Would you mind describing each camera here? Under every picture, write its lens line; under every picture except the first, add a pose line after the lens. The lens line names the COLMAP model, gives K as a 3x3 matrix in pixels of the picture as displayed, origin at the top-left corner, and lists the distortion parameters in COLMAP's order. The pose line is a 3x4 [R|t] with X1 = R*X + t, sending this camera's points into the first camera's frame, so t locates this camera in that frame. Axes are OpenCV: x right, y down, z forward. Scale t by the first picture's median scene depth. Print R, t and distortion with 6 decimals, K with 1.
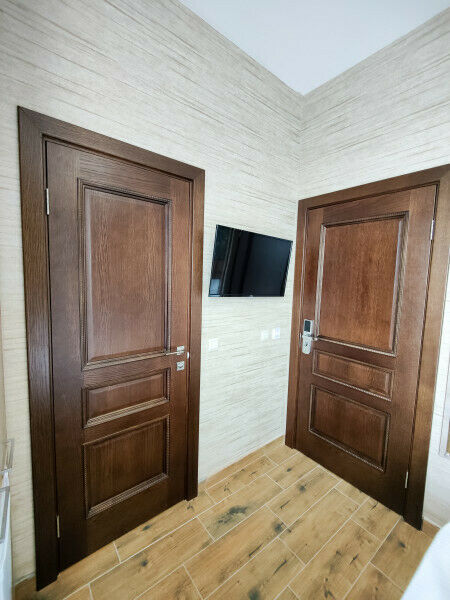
lens RADIAL K [[260.2, 0, 218.9], [0, 260.2, 296.8], [0, 0, 1]] dist [-0.000521, -0.000477]
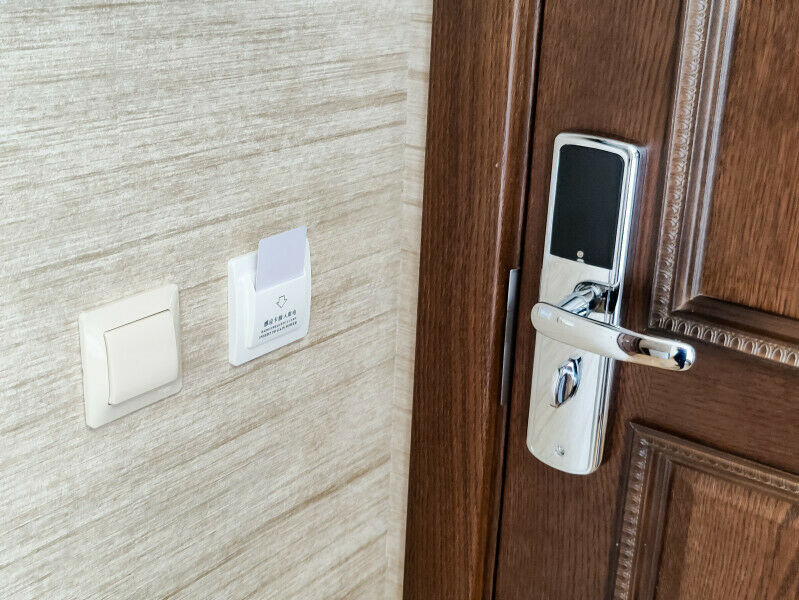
lens RADIAL K [[1142.1, 0, 399.6], [0, 1142.1, 300.7], [0, 0, 1]] dist [-0.012092, 0.000000]
pose [[0.965858, -0.082840, 0.245471, 0.175992], [0.010710, 0.959457, 0.281652, 0.028923], [-0.258851, -0.269407, 0.927586, 0.645615]]
